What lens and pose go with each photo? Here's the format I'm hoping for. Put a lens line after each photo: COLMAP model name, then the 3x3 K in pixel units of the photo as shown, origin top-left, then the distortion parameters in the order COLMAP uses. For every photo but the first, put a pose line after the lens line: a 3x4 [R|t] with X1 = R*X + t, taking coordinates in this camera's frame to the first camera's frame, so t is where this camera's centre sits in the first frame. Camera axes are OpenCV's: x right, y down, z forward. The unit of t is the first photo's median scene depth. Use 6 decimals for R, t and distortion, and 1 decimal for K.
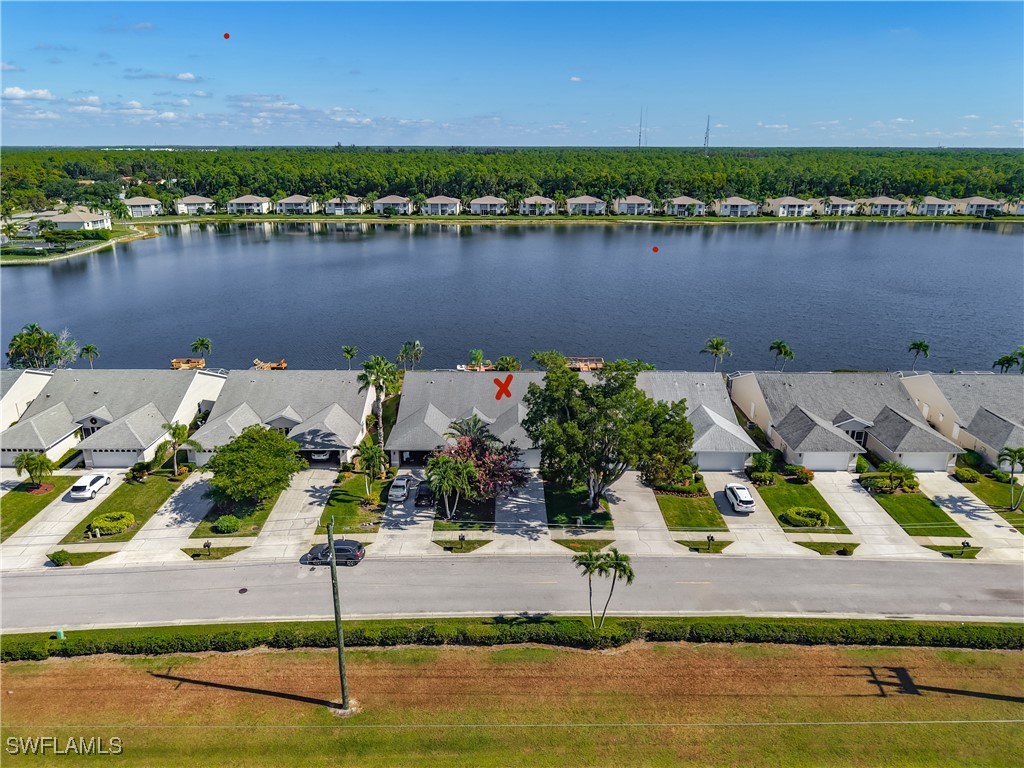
lens RADIAL K [[698.3, 0, 512.0], [0, 698.3, 384.0], [0, 0, 1]] dist [-0.000158, -0.003908]
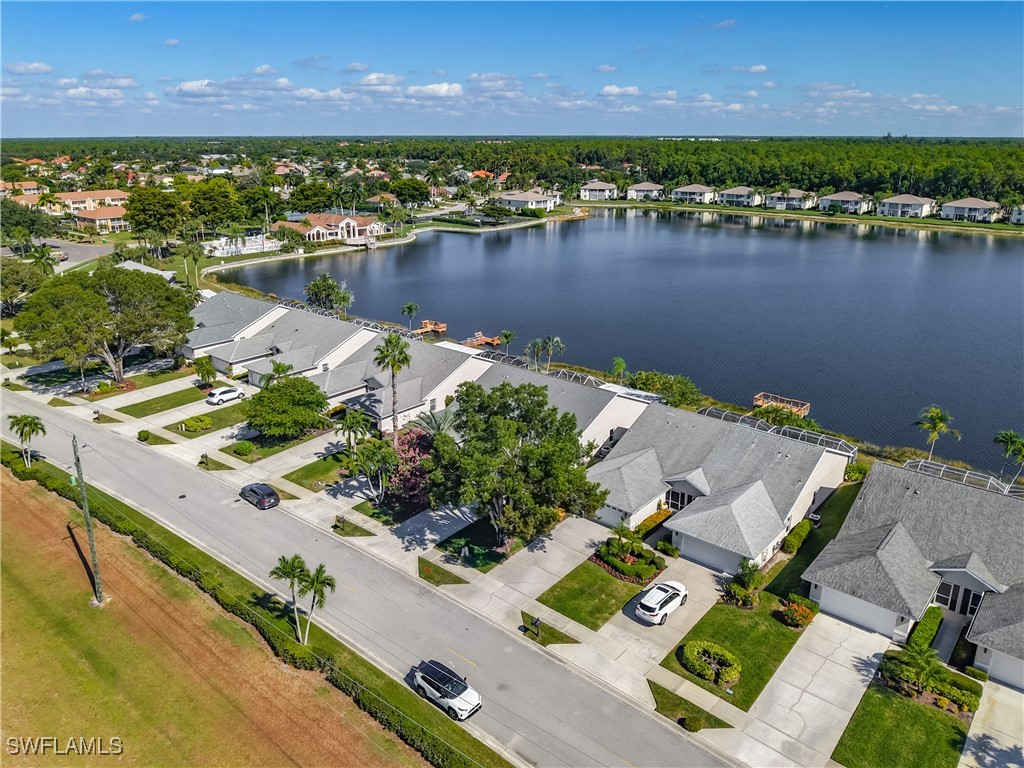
lens RADIAL K [[726.6, 0, 512.8], [0, 726.6, 360.3], [0, 0, 1]] dist [-0.012148, -0.007821]
pose [[0.760742, 0.188351, -0.621124, 0.120549], [-0.206200, 0.977526, 0.043877, -0.016805], [0.615429, 0.094697, 0.782483, 0.052482]]
